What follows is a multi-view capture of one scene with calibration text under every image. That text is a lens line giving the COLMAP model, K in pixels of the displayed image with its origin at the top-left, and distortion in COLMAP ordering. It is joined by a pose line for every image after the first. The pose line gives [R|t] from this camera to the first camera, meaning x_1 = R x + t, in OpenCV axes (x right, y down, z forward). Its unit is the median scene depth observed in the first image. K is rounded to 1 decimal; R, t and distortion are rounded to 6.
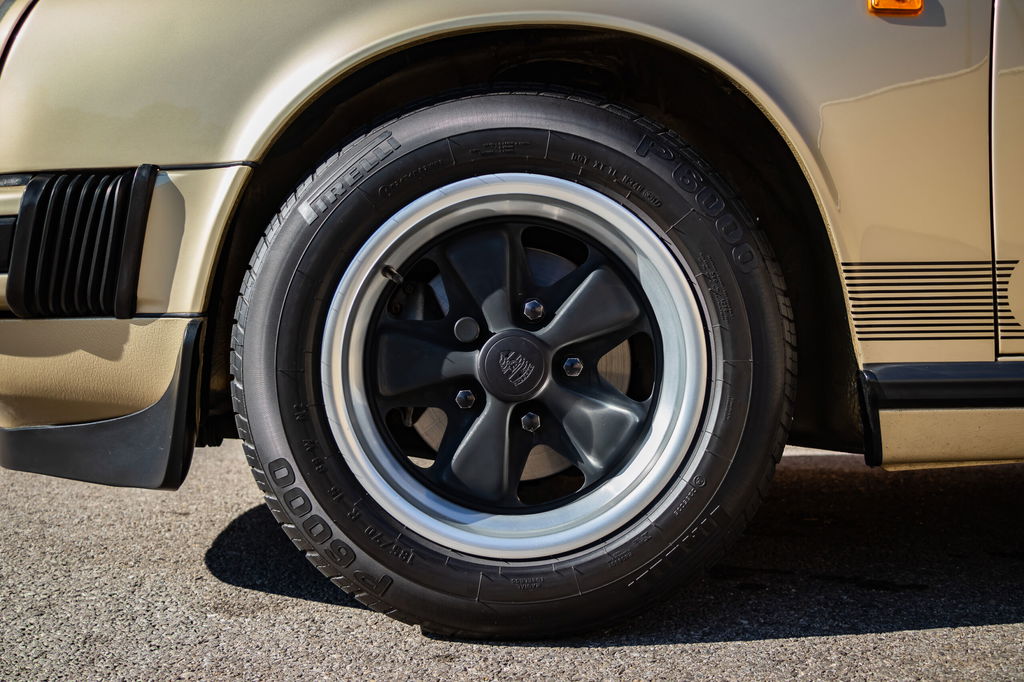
lens RADIAL K [[1102.3, 0, 512.0], [0, 1102.3, 341.0], [0, 0, 1]] dist [-0.003081, 0.004098]
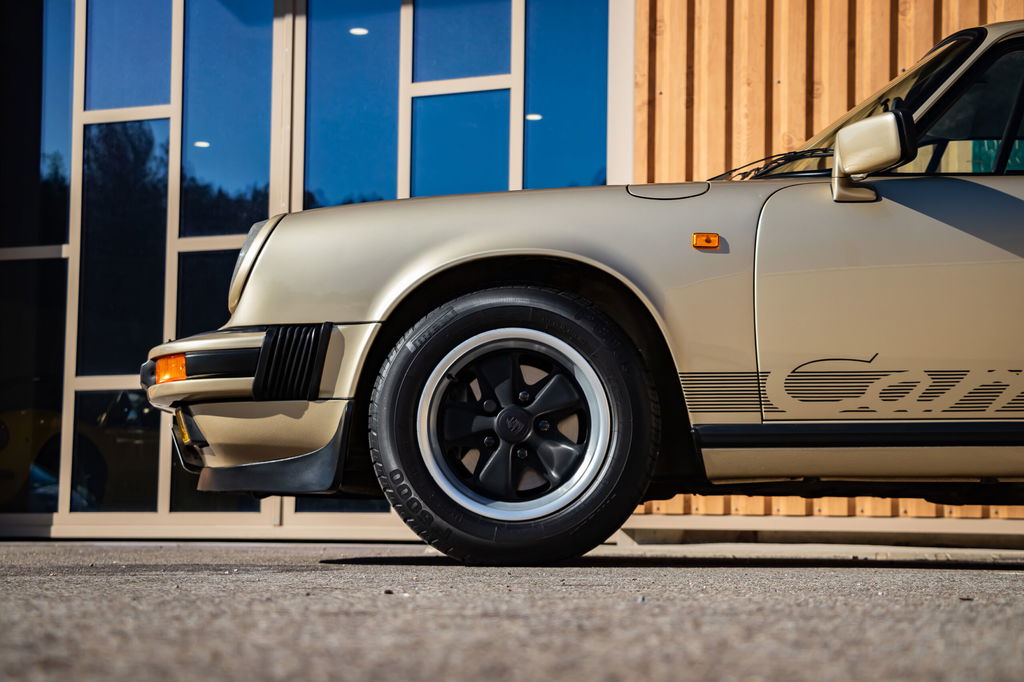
lens RADIAL K [[2028.8, 0, 512.0], [0, 2028.8, 341.0], [0, 0, 1]] dist [0.173406, 0.037028]
pose [[0.999369, 0.002614, -0.035417, 0.126327], [-0.005813, 0.995877, -0.090530, 0.201774], [0.035034, 0.090679, 0.995264, -2.612702]]
